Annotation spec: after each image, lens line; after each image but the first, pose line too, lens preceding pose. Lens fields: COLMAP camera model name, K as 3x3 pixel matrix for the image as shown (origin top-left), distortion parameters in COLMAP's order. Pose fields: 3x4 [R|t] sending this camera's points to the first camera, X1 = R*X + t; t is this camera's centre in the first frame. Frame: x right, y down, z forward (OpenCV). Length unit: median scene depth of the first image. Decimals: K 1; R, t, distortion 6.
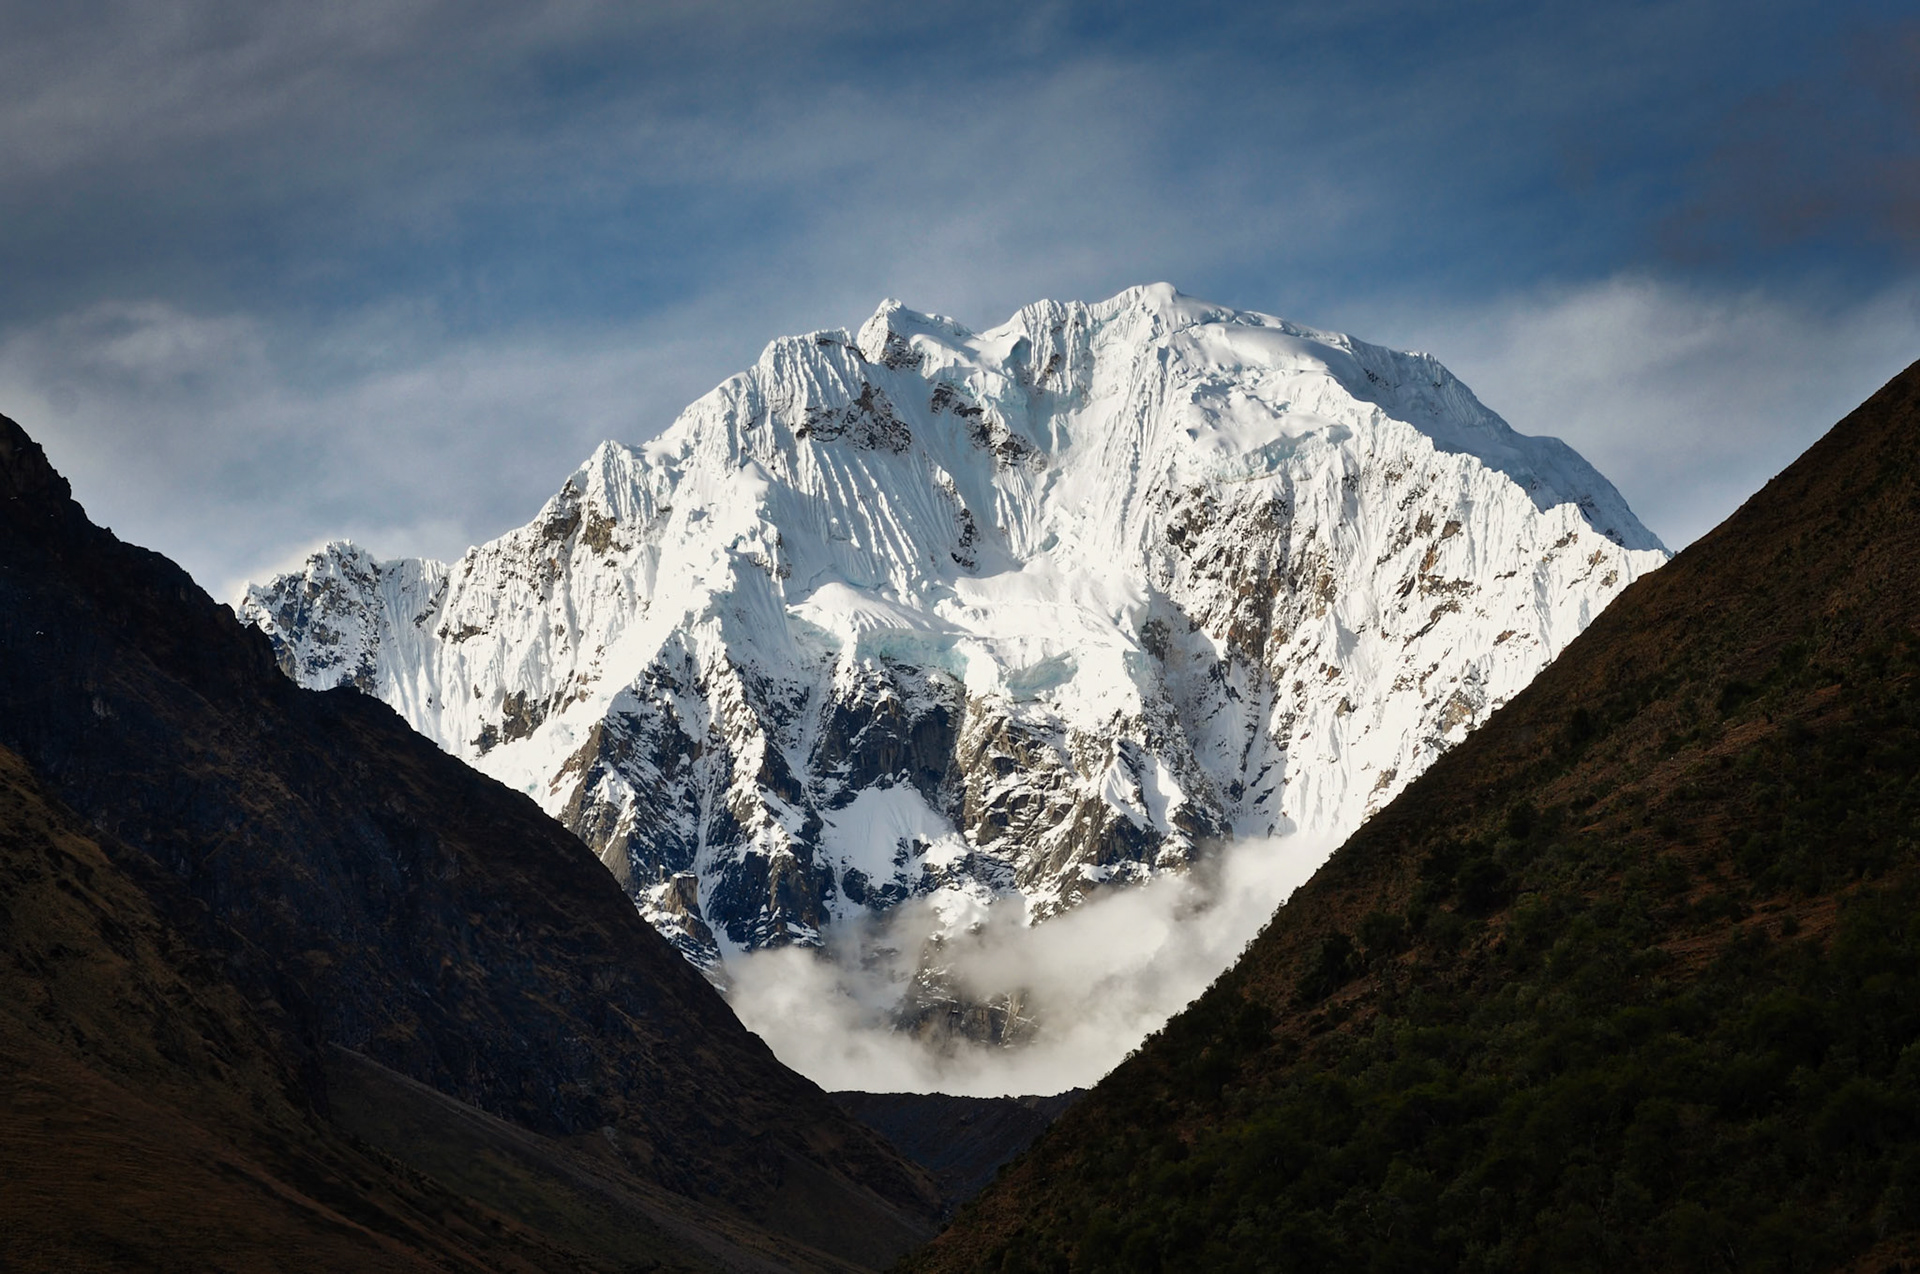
lens RADIAL K [[4155.1, 0, 960.0], [0, 4155.1, 637.0], [0, 0, 1]] dist [0.033981, 0.063477]
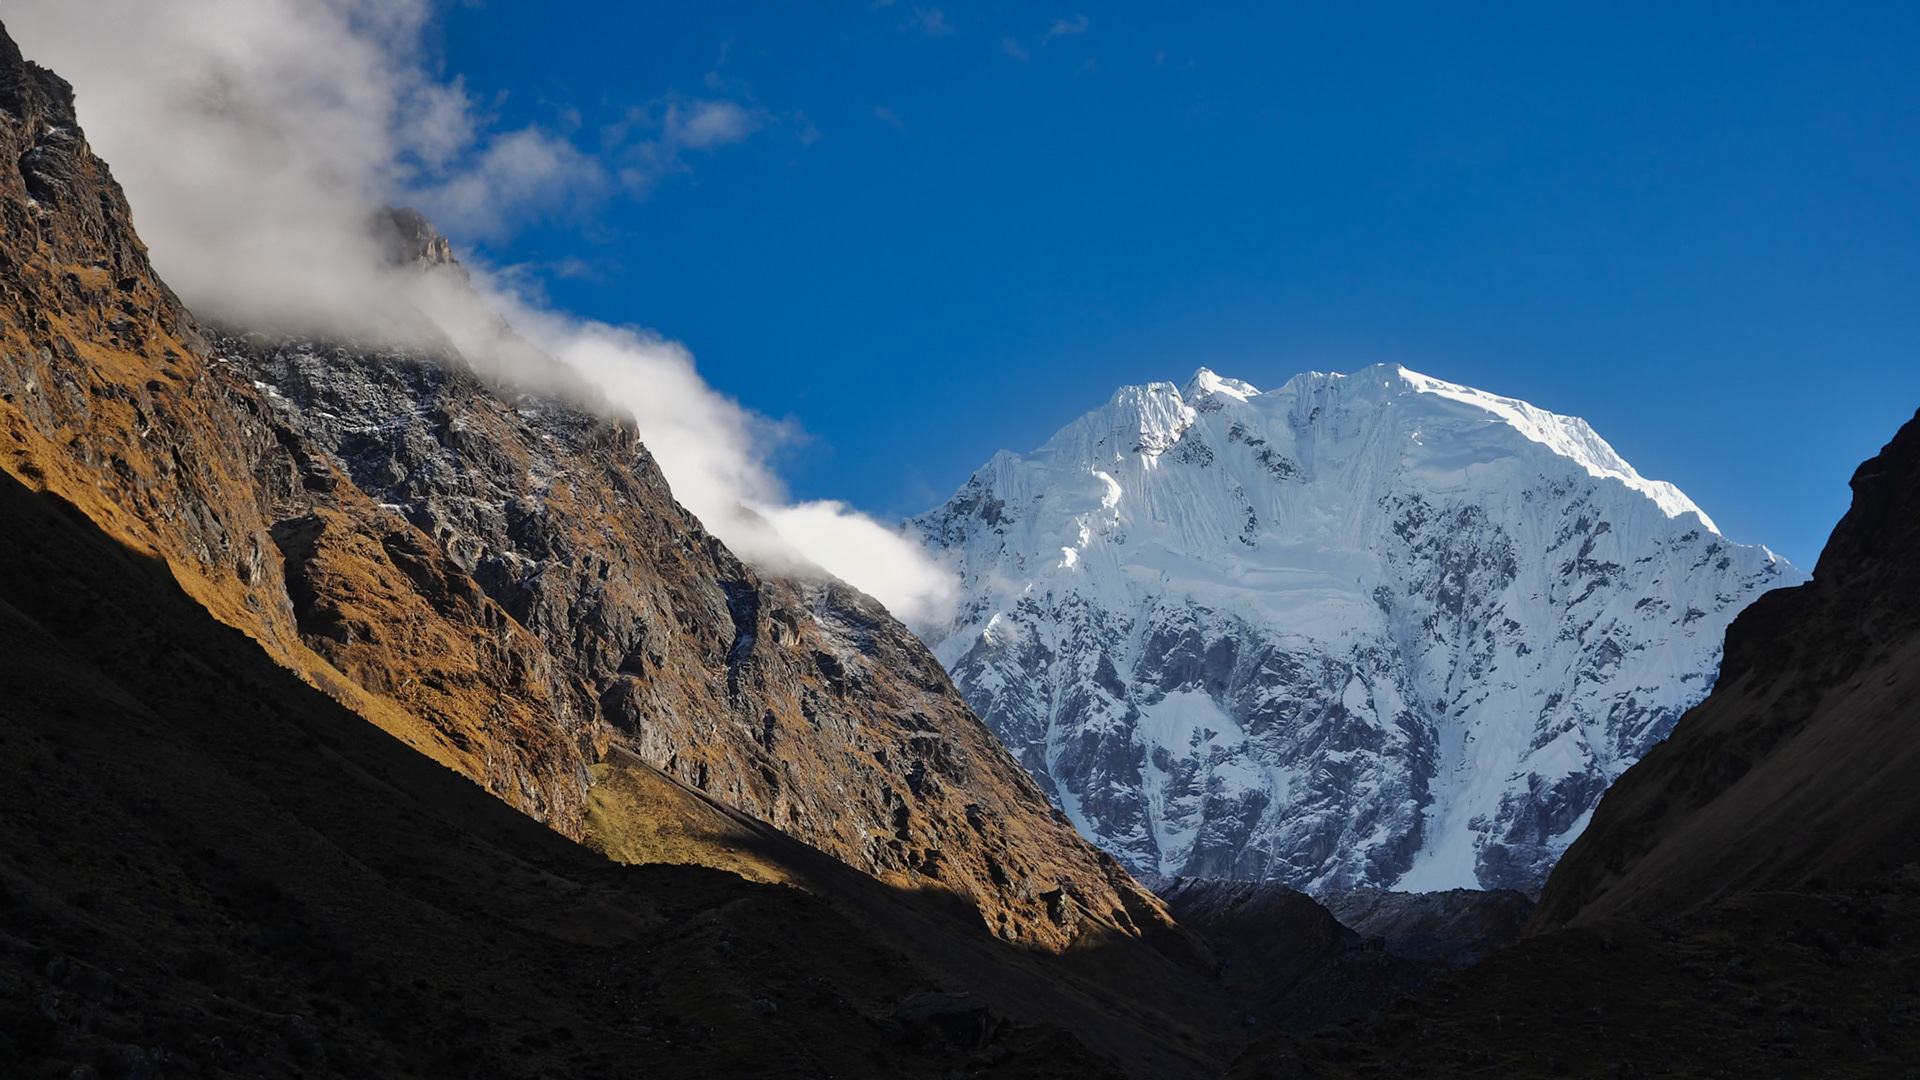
lens RADIAL K [[2410.7, 0, 960.0], [0, 2410.7, 540.0], [0, 0, 1]] dist [0.008748, 0.006037]
pose [[0.992661, 0.036952, -0.115144, -0.001975], [-0.043305, 0.997646, -0.053177, 0.031740], [0.112908, 0.057773, 0.991924, 0.186400]]
